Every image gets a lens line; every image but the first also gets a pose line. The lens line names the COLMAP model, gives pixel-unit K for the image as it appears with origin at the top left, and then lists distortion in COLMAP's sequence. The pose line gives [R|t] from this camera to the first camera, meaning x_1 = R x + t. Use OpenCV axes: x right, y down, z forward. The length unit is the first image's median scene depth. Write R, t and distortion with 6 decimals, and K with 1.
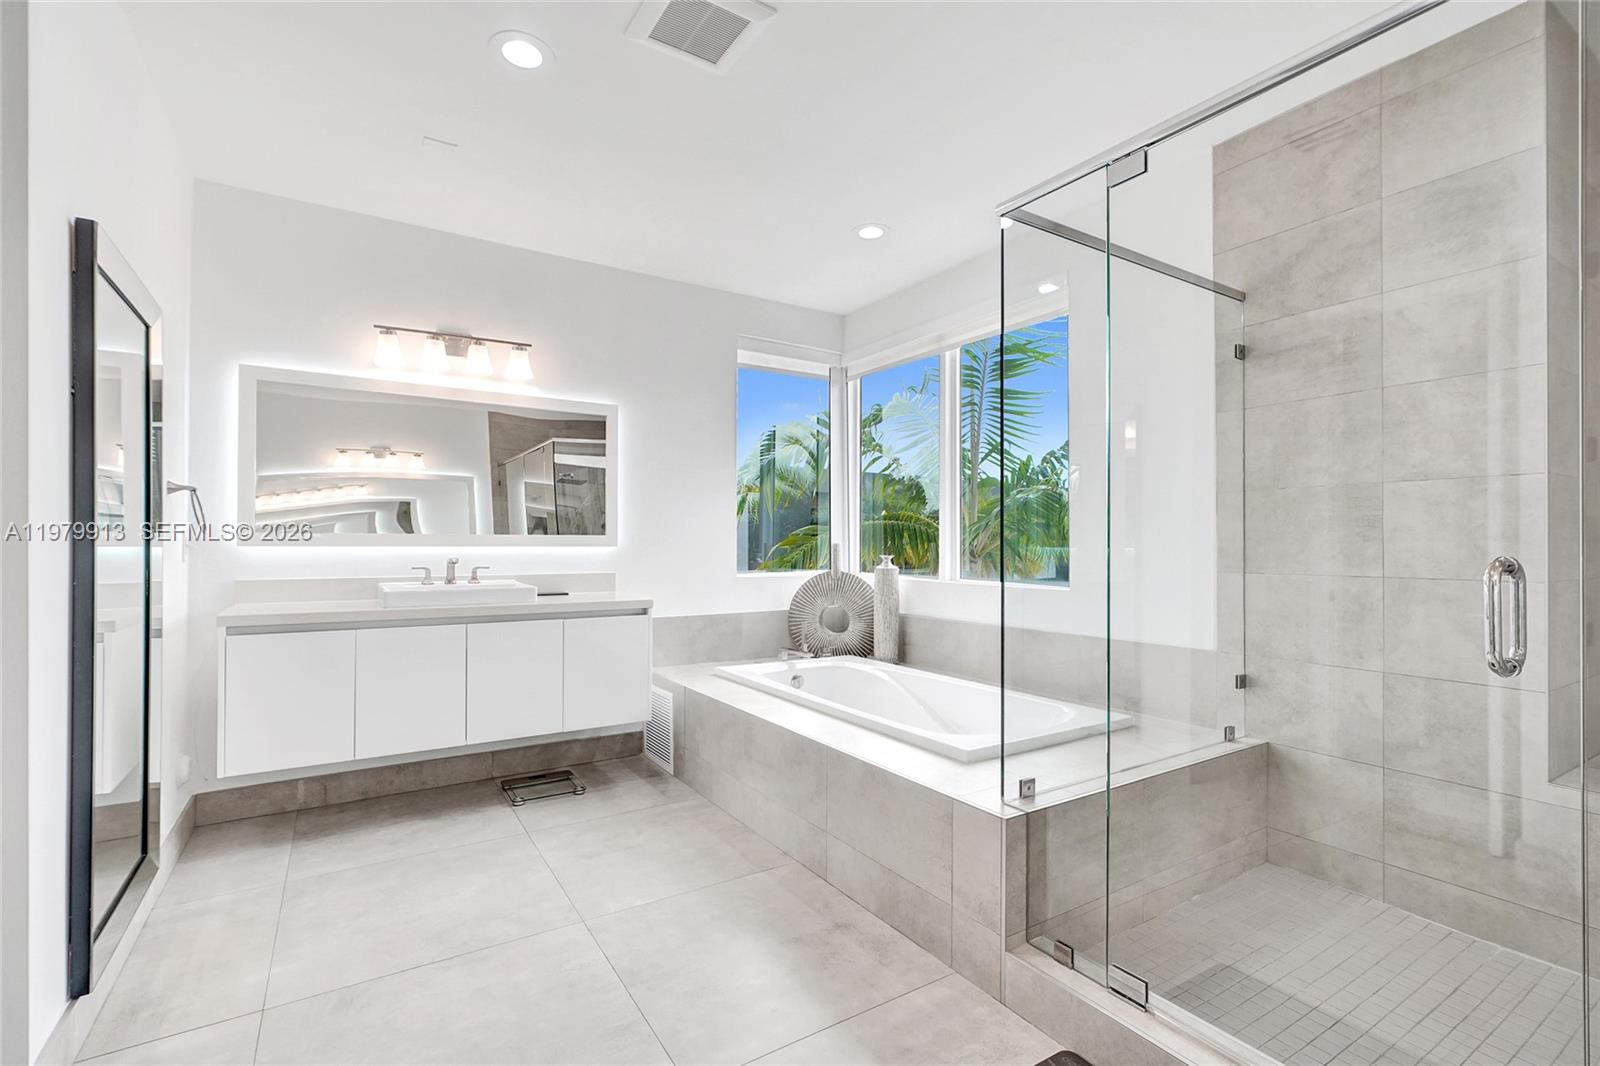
lens RADIAL K [[717.5, 0, 787.4], [0, 717.5, 536.8], [0, 0, 1]] dist [0.002077, 0.000929]
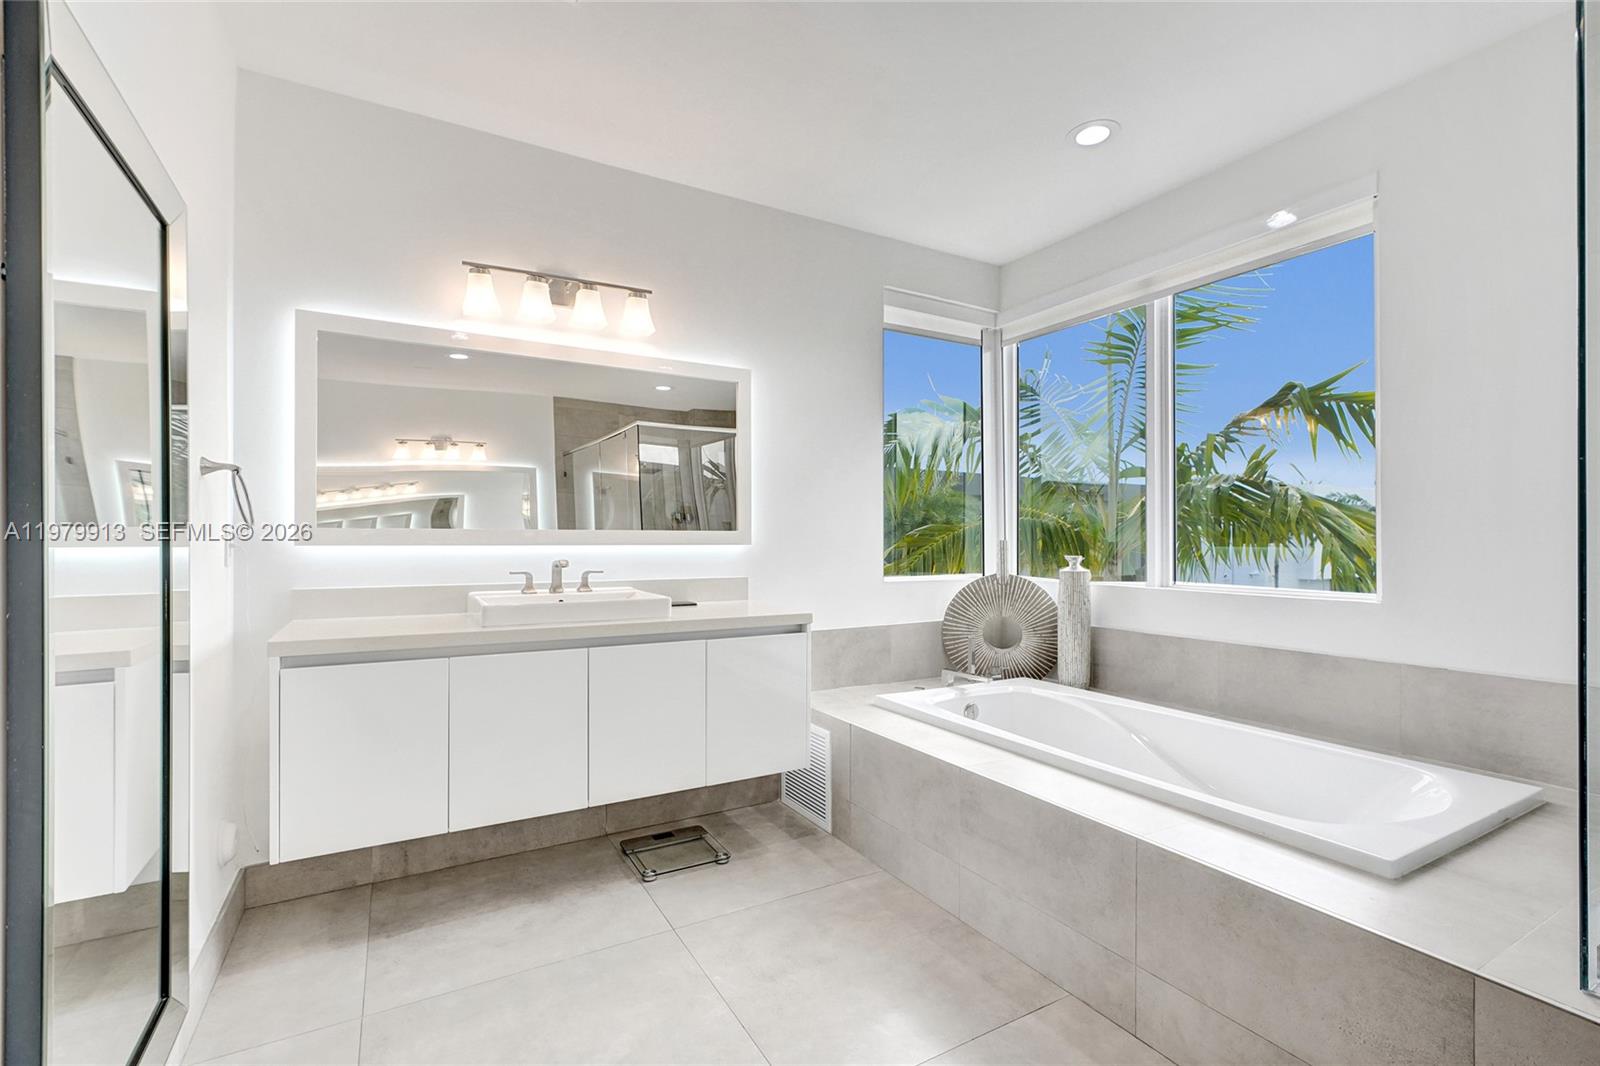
lens RADIAL K [[718.4, 0, 800.9], [0, 718.4, 538.5], [0, 0, 1]] dist [-0.003697, 0.004420]
pose [[0.999250, -0.000958, -0.038708, -0.163353], [0.001284, 0.999964, 0.008401, -0.000069], [0.038699, -0.008444, 0.999215, 0.213386]]
